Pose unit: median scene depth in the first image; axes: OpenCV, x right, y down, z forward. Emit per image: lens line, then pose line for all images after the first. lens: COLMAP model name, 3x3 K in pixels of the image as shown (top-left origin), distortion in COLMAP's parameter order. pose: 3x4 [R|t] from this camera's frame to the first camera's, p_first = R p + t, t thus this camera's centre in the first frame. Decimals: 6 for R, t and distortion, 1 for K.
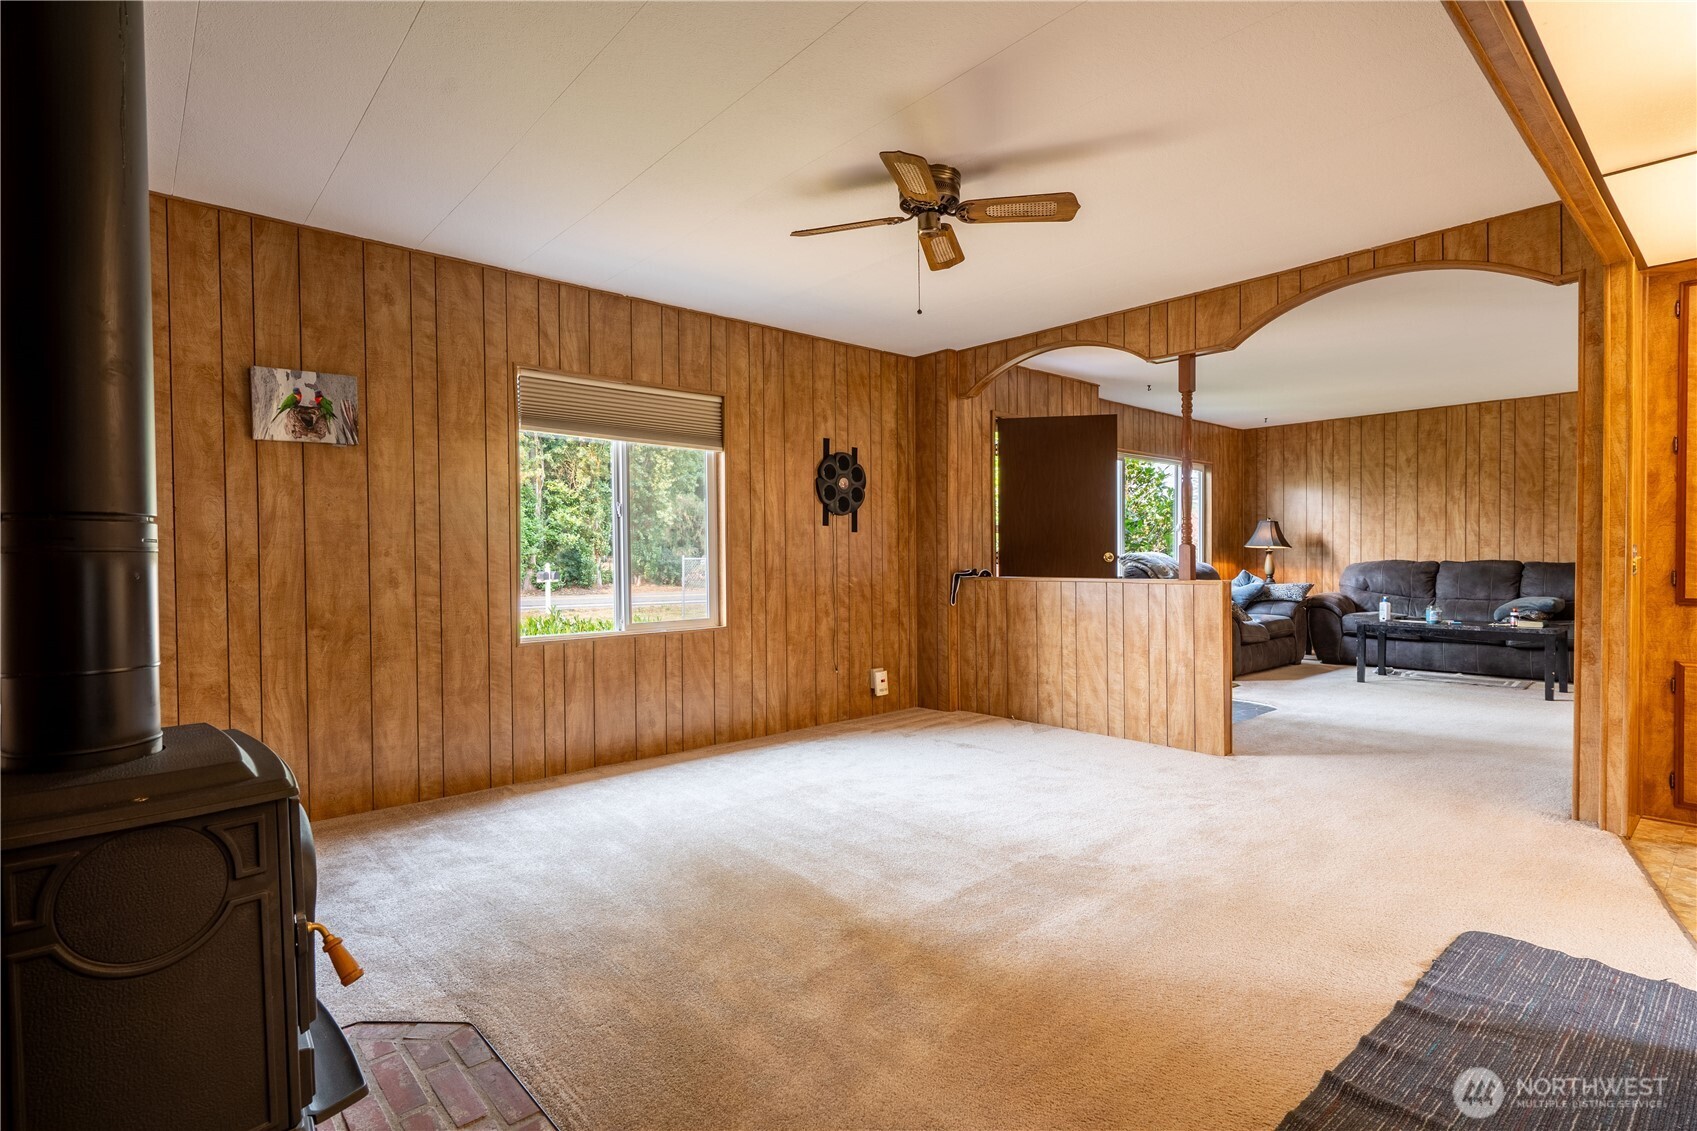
lens RADIAL K [[832.6, 0, 845.4], [0, 832.6, 569.4], [0, 0, 1]] dist [-0.015537, -0.000051]
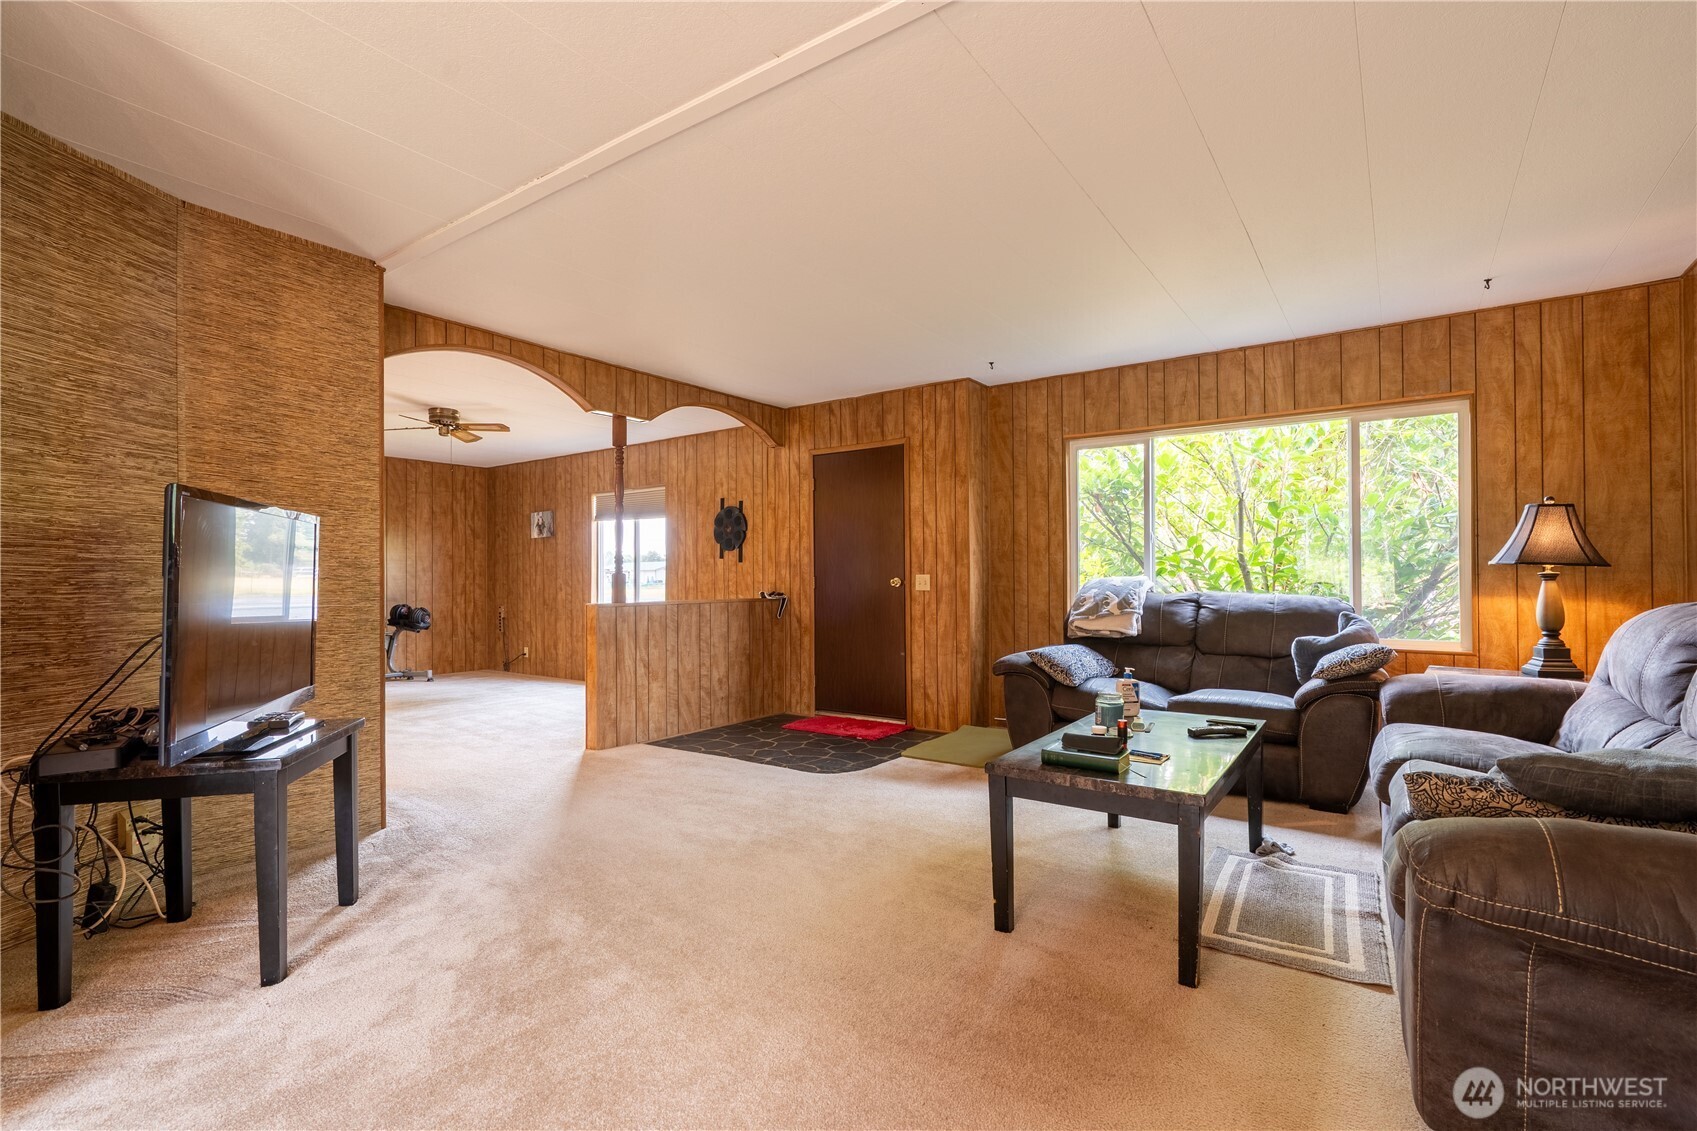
lens RADIAL K [[773.2, 0, 850.1], [0, 773.2, 570.2], [0, 0, 1]] dist [-0.014819, 0.001644]
pose [[0.221931, -0.000366, -0.975062, 1.331099], [-0.009758, 0.999949, -0.002597, -0.031053], [0.975014, 0.010091, 0.221916, 0.917913]]
